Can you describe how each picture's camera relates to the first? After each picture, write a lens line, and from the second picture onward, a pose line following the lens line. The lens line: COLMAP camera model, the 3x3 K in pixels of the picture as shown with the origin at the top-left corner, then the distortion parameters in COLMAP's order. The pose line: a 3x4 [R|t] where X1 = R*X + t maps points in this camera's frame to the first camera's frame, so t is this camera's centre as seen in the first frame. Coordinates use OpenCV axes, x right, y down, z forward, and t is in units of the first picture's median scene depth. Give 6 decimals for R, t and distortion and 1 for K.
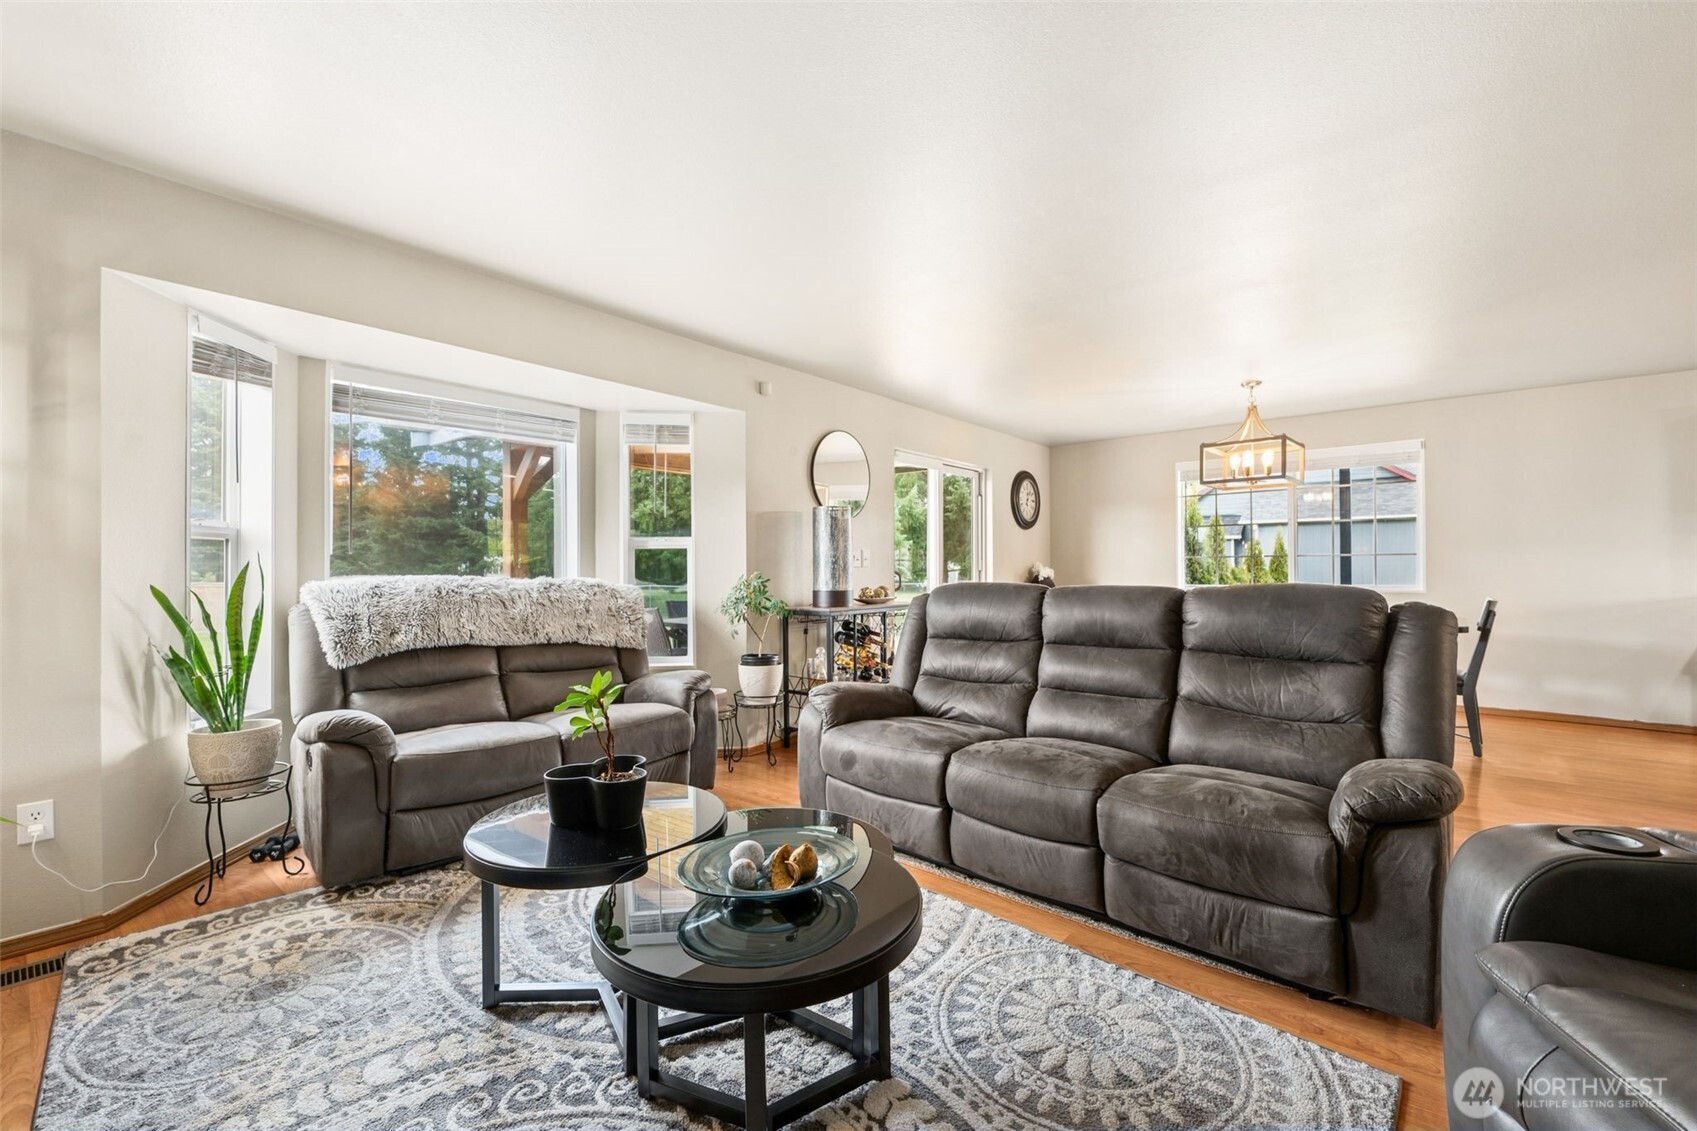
lens RADIAL K [[690.8, 0, 848.5], [0, 690.8, 565.5], [0, 0, 1]] dist [-0.001003, -0.000160]
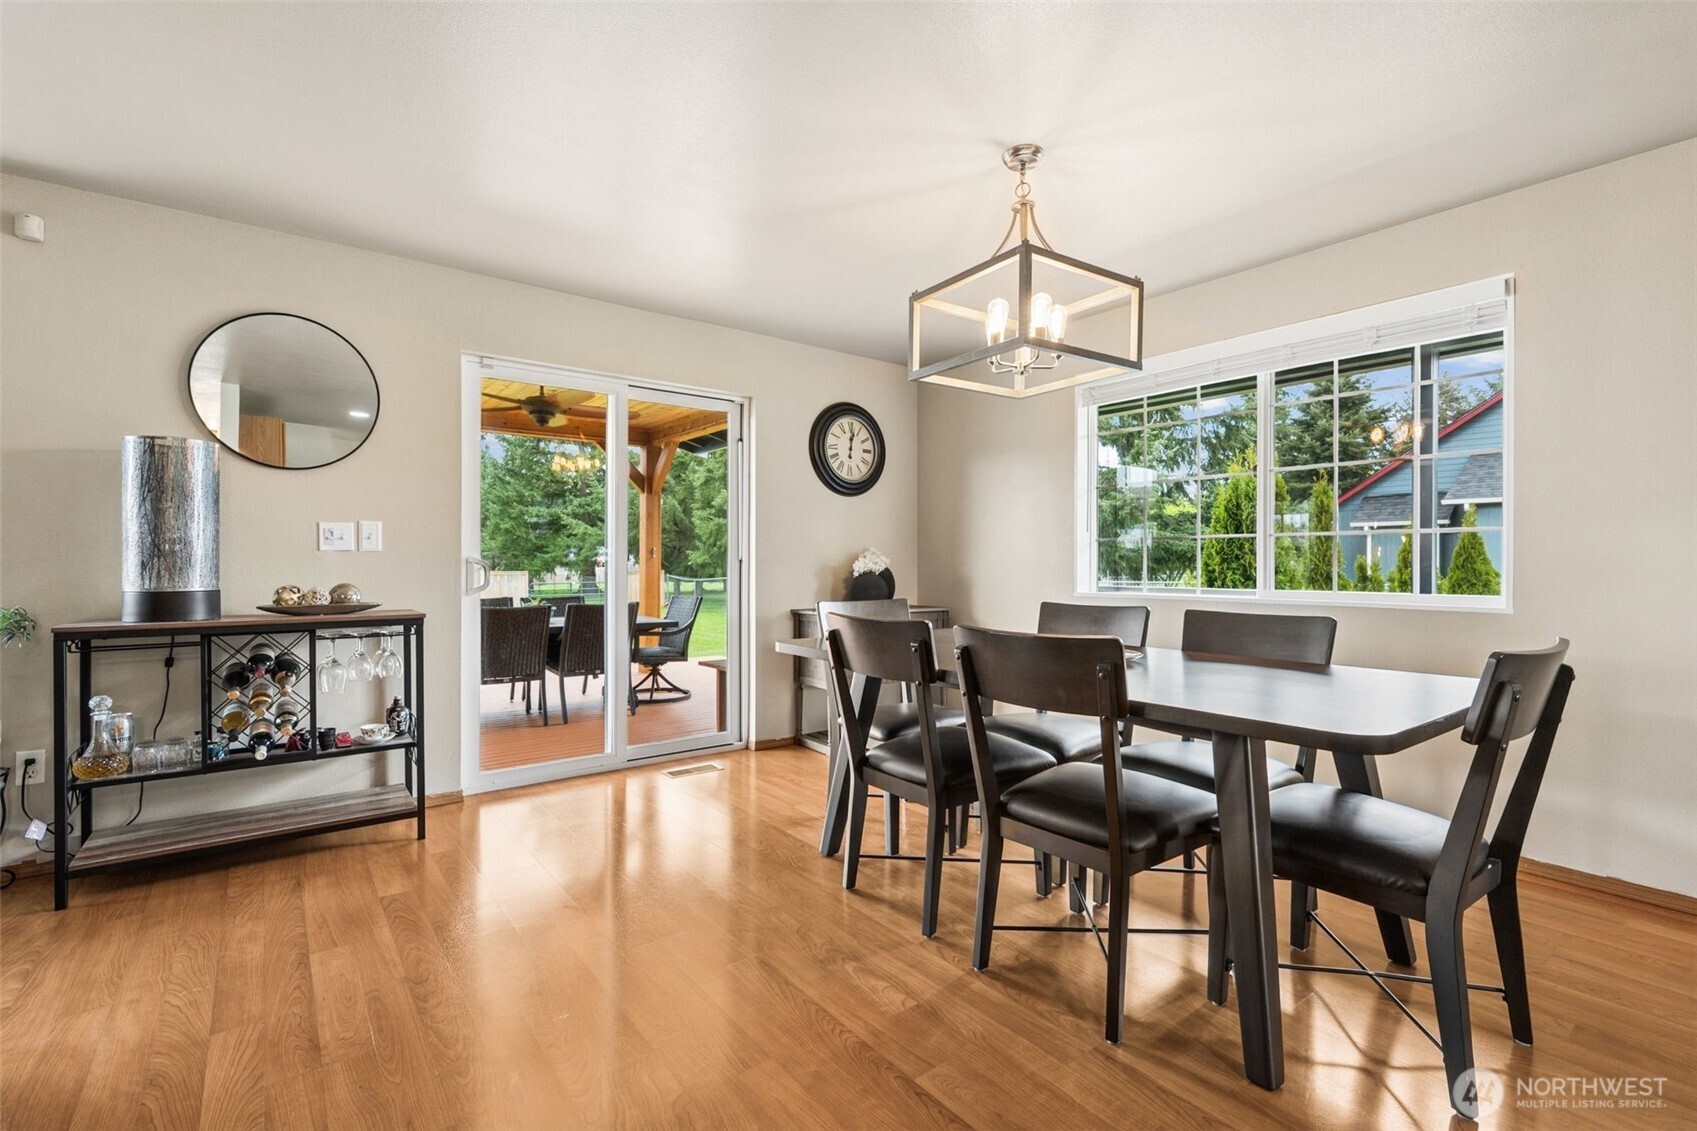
lens RADIAL K [[741.2, 0, 848.5], [0, 741.2, 565.5], [0, 0, 1]] dist [-0.002366, -0.000554]
pose [[0.978126, 0.007361, -0.207881, 0.455032], [-0.005025, 0.999918, 0.011764, 0.003926], [0.207951, -0.010462, 0.978083, 0.386568]]
